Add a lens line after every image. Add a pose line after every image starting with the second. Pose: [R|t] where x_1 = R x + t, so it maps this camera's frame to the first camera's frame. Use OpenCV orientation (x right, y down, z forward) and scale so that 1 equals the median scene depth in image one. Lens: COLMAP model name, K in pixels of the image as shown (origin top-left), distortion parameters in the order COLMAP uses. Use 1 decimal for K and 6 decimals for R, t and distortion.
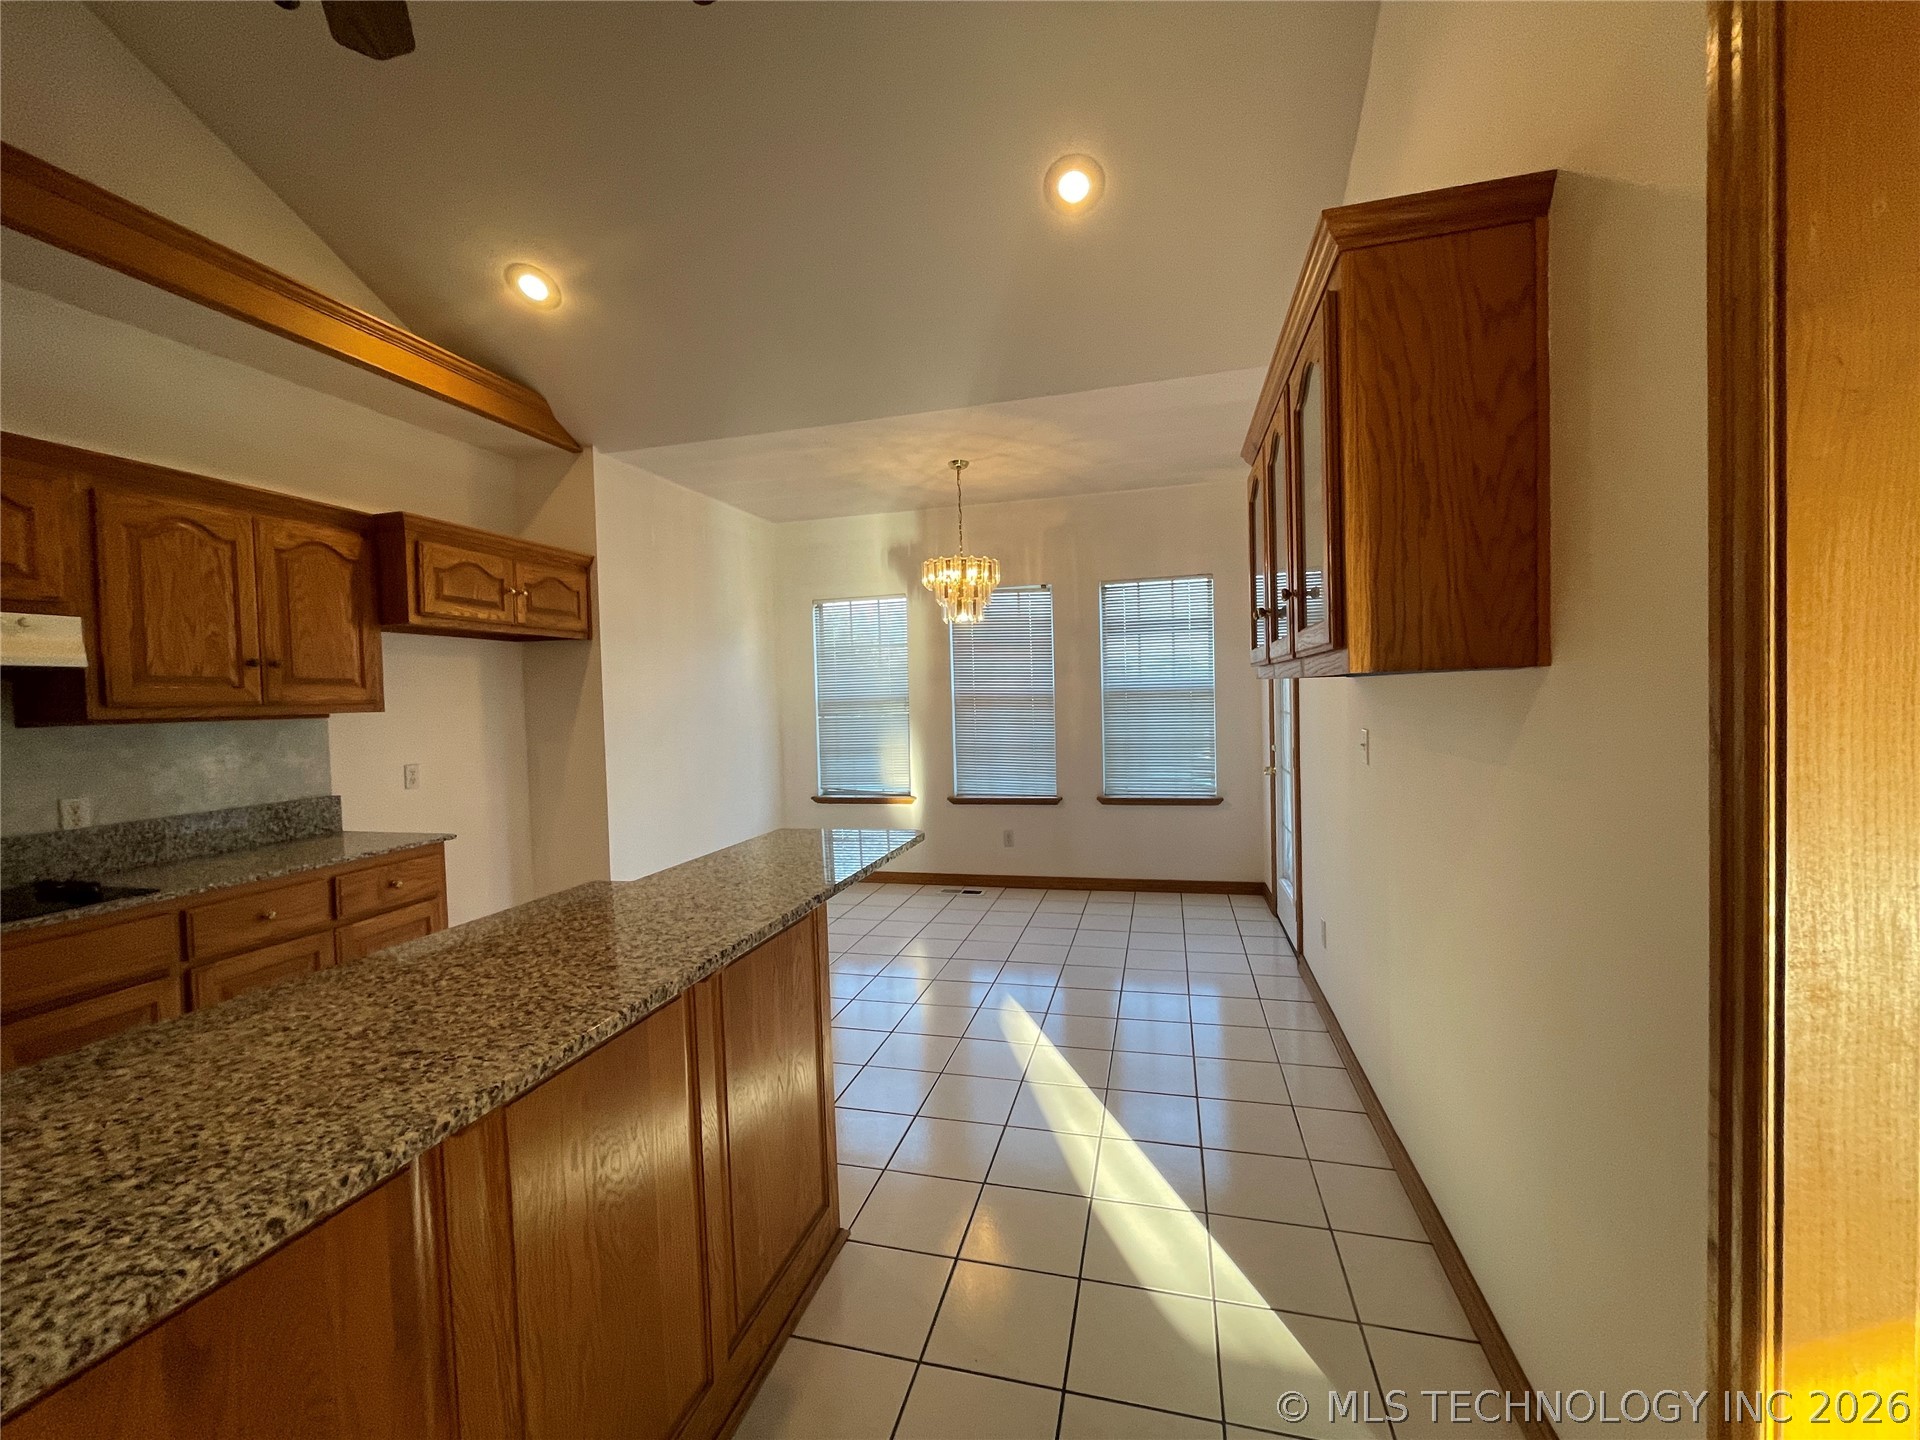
lens RADIAL K [[771.8, 0, 962.4], [0, 771.8, 719.3], [0, 0, 1]] dist [-0.003705, -0.000620]
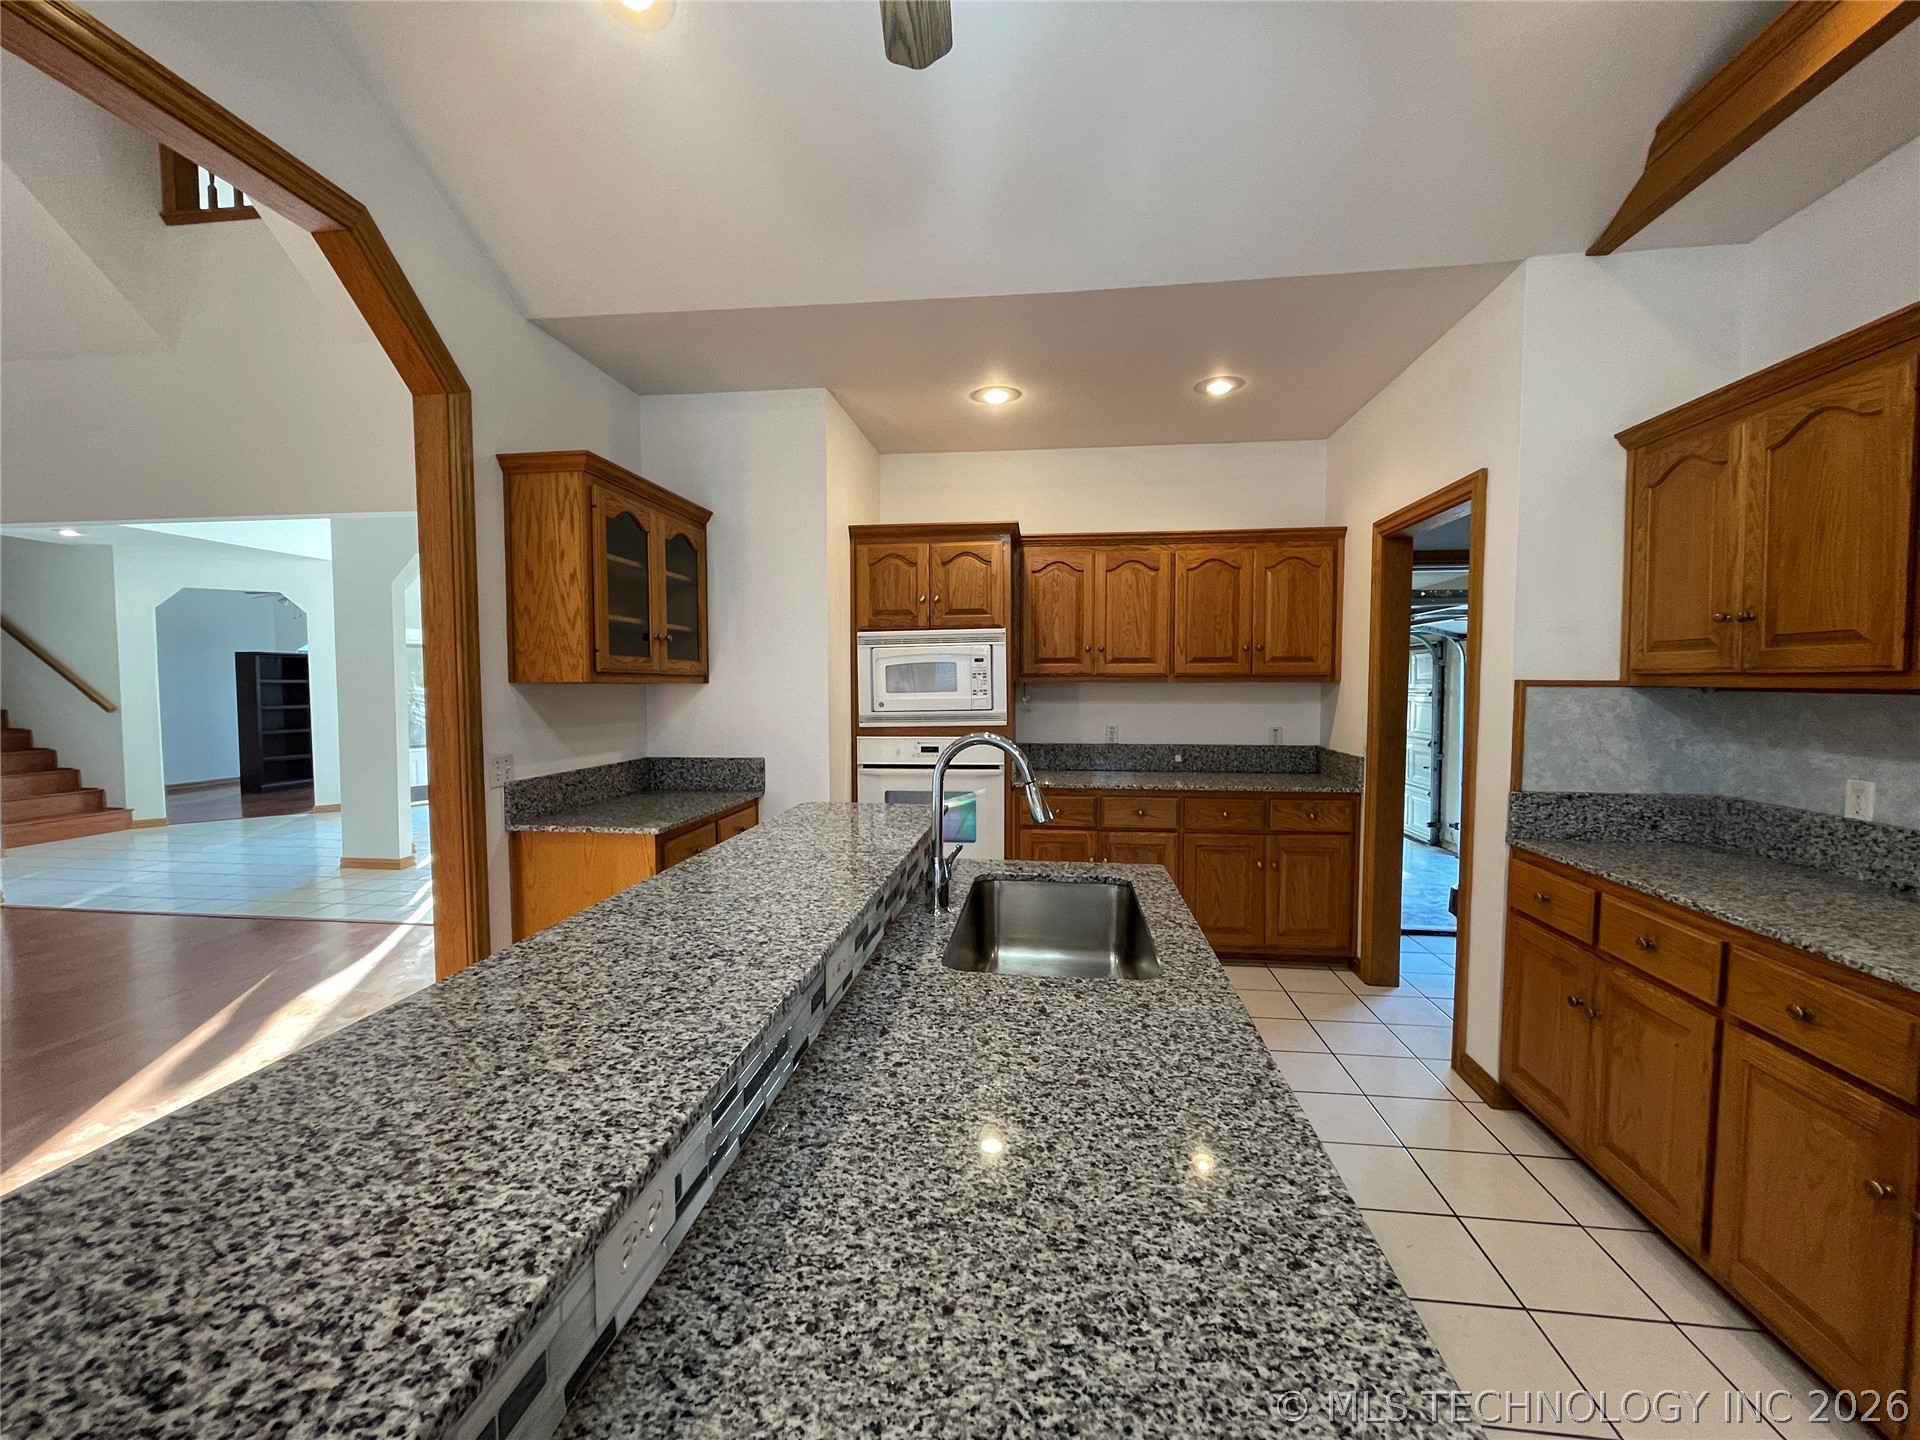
lens RADIAL K [[771.8, 0, 962.0], [0, 771.8, 721.8], [0, 0, 1]] dist [-0.003705, -0.000620]
pose [[-0.990514, 0.036183, -0.132564, -0.291423], [0.024447, 0.995722, 0.089109, -0.021206], [0.135222, 0.085023, -0.987161, 0.745392]]
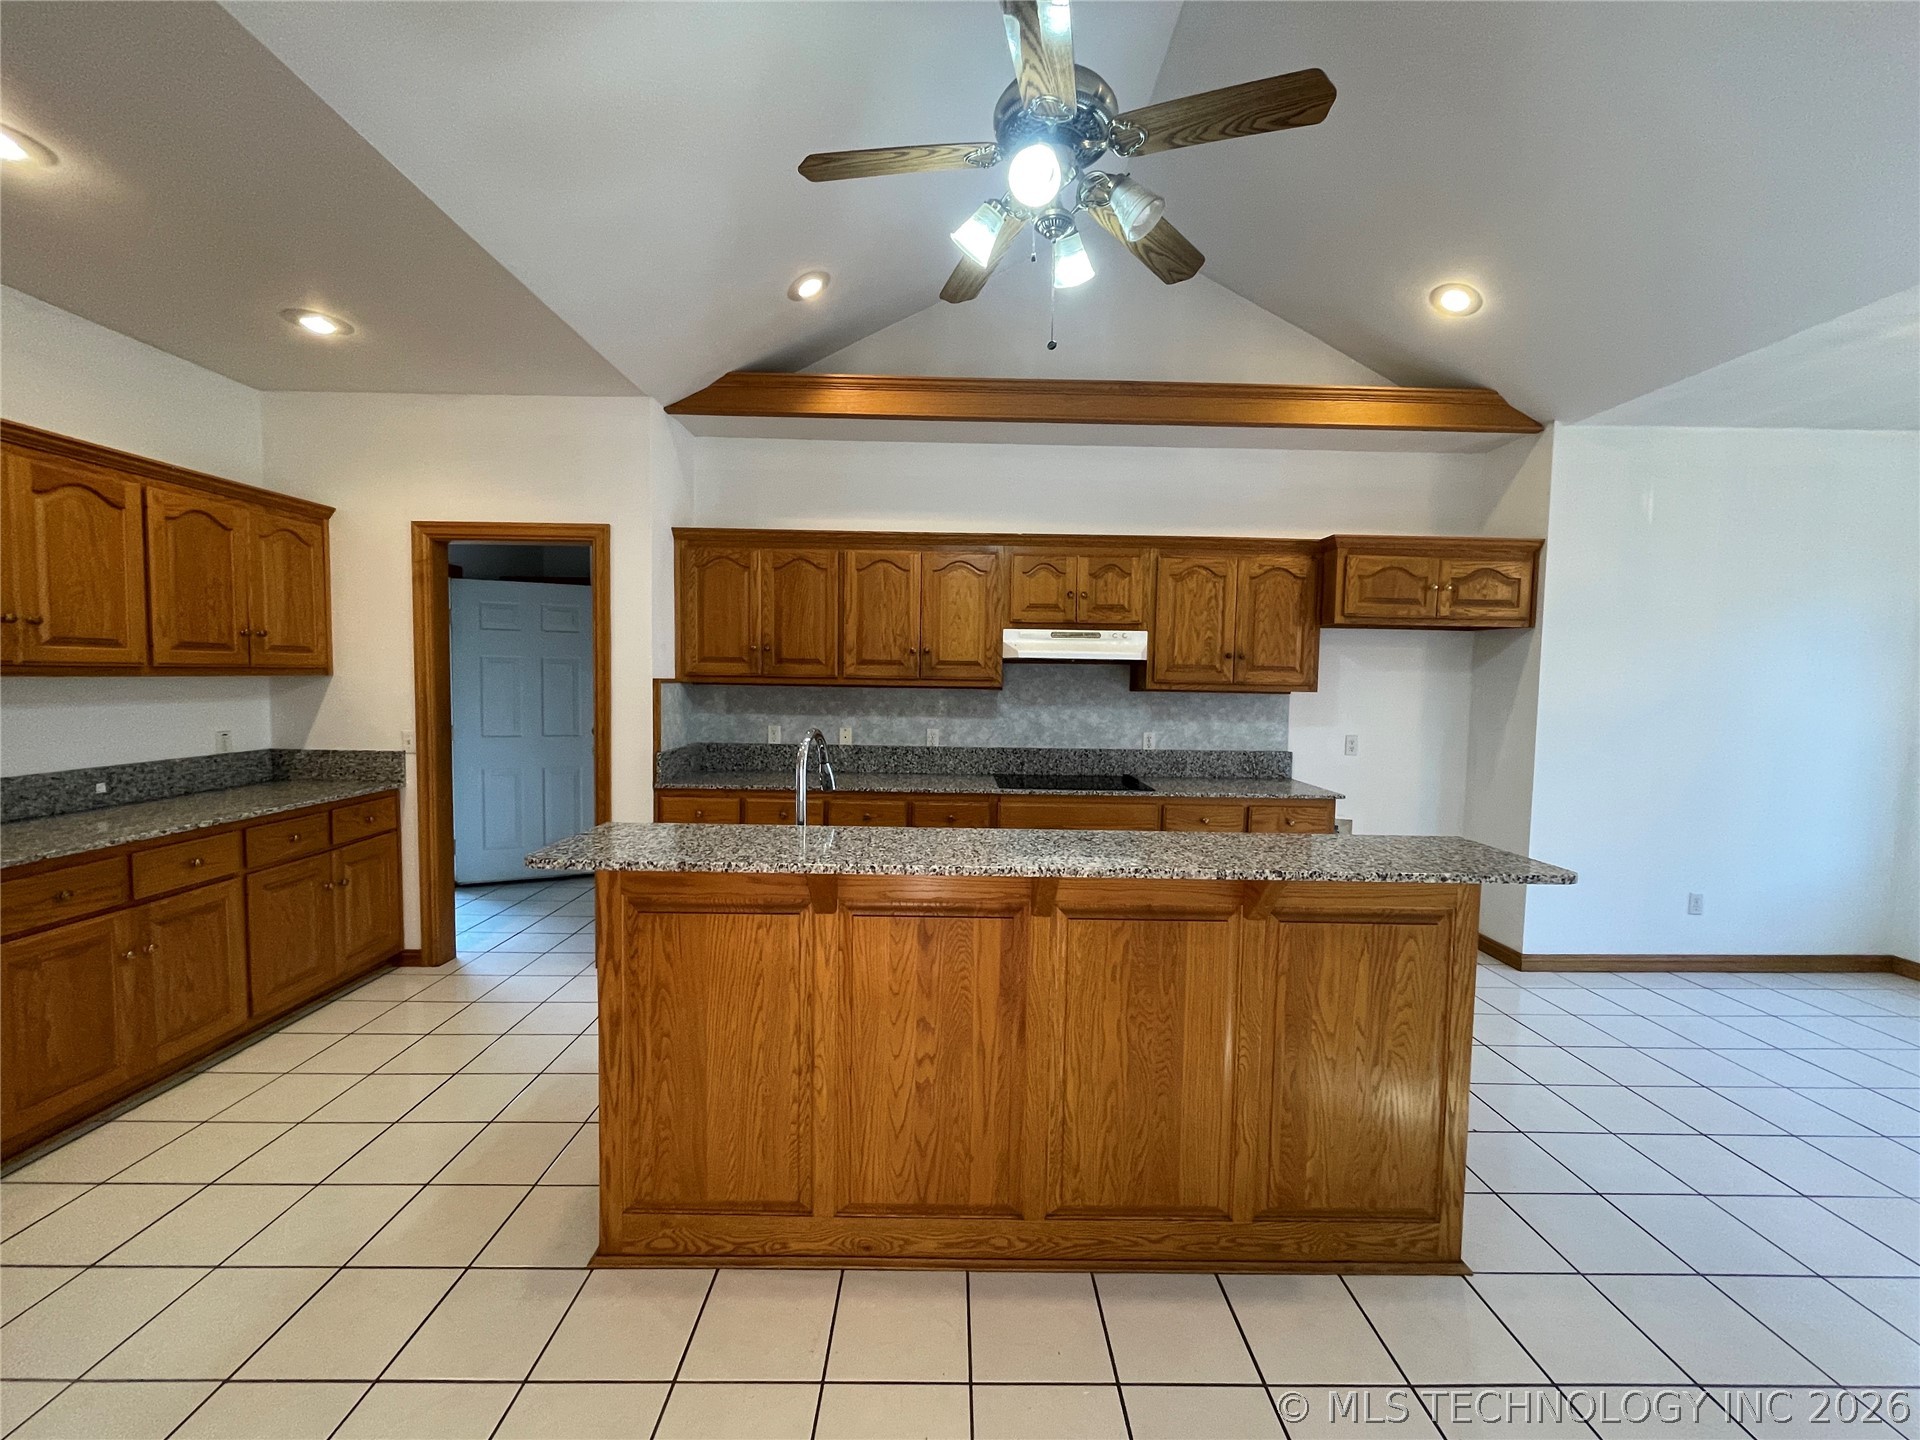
lens RADIAL K [[771.8, 0, 955.7], [0, 771.8, 717.8], [0, 0, 1]] dist [-0.003705, -0.000620]
pose [[0.259103, 0.086177, -0.961997, 0.391015], [-0.054755, 0.995720, 0.074450, -0.034907], [0.964296, 0.033384, 0.262713, 0.089248]]
